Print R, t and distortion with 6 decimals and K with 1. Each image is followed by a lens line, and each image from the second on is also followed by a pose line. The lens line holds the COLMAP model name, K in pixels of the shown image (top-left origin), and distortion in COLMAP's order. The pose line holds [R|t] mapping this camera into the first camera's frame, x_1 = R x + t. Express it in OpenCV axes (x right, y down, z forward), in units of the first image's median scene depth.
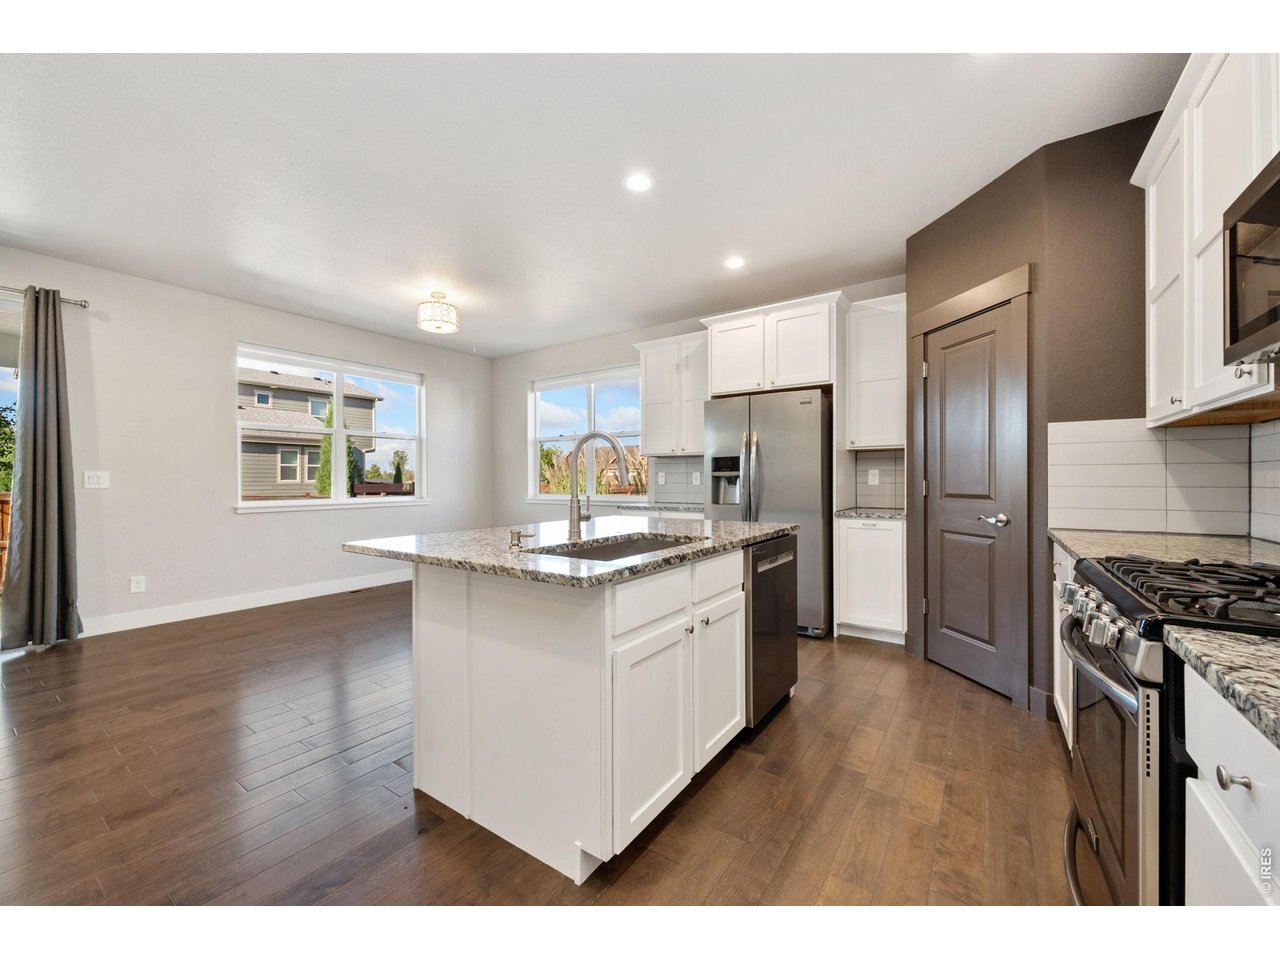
lens RADIAL K [[507.0, 0, 645.5], [0, 507.0, 479.7], [0, 0, 1]] dist [0.008867, 0.000061]
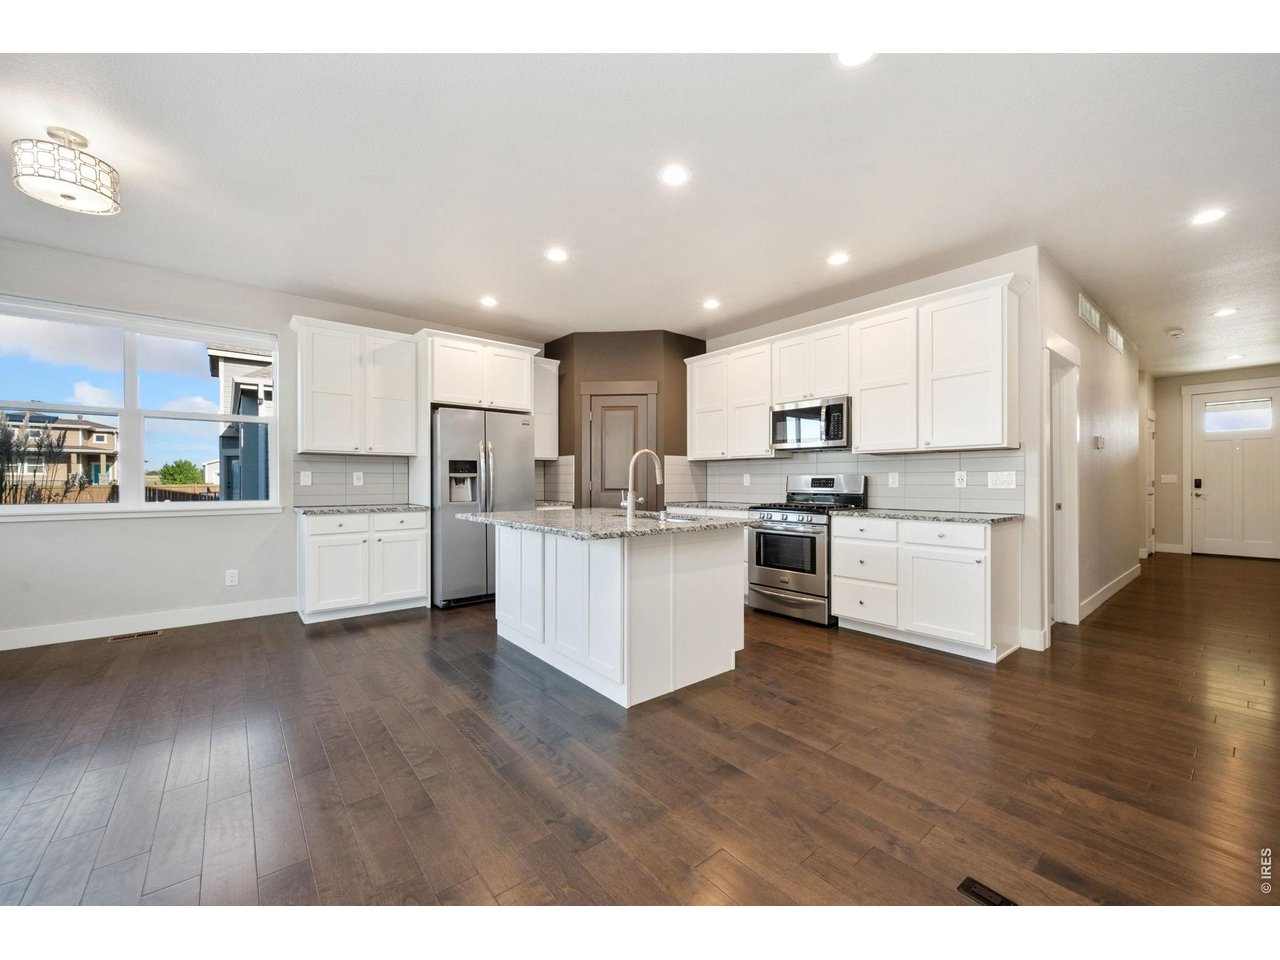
lens RADIAL K [[507.0, 0, 644.8], [0, 507.0, 480.5], [0, 0, 1]] dist [0.008867, 0.000061]
pose [[0.284164, 0.003352, 0.958770, -0.822134], [-0.001653, 0.999994, -0.003006, 0.003984], [-0.958774, -0.000730, 0.284168, 0.277614]]
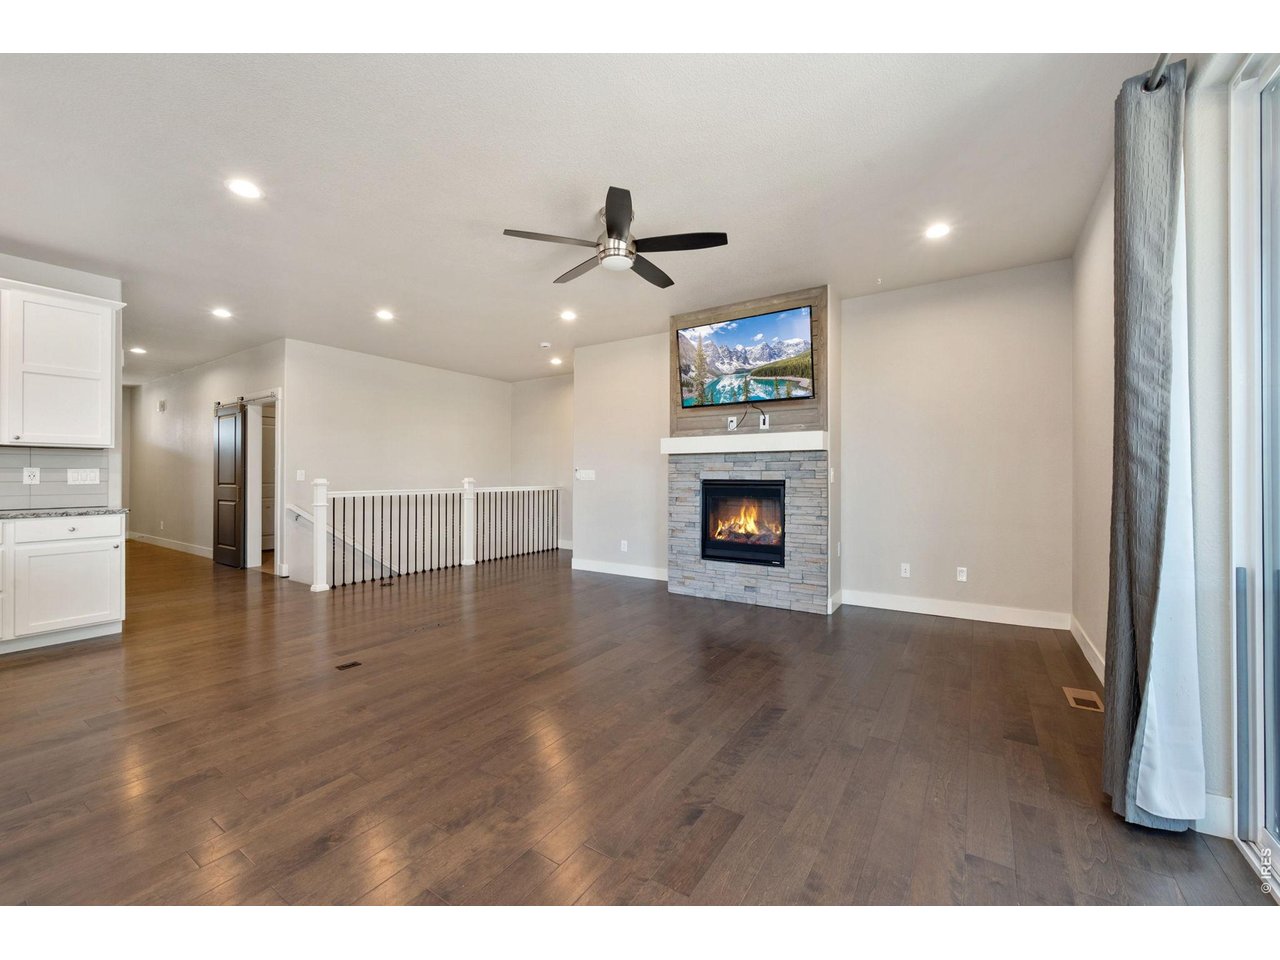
lens RADIAL K [[507.0, 0, 641.9], [0, 507.0, 478.0], [0, 0, 1]] dist [0.008867, 0.000061]
pose [[-0.999972, 0.004497, -0.005983, -0.861360], [0.004464, 0.999975, 0.005509, 0.001411], [0.006007, 0.005483, -0.999967, 0.928970]]
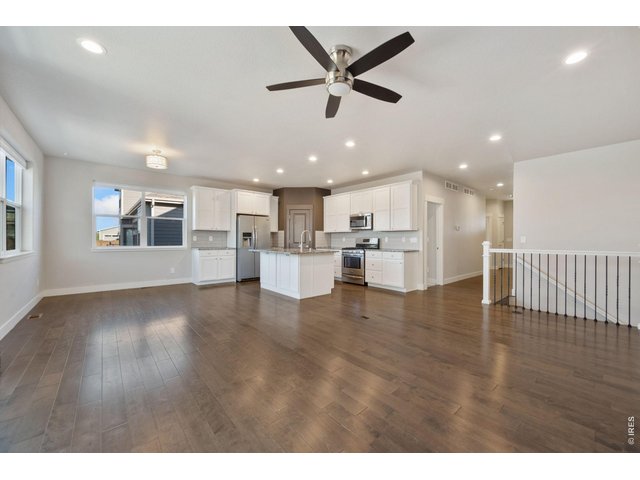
lens RADIAL K [[253.5, 0, 321.3], [0, 253.5, 241.7], [0, 0, 1]] dist [0.008867, 0.000061]
pose [[0.264318, -0.001908, 0.964434, -1.360223], [-0.005495, 0.999979, 0.003484, 0.008074], [-0.964420, -0.006220, 0.264302, 0.059428]]
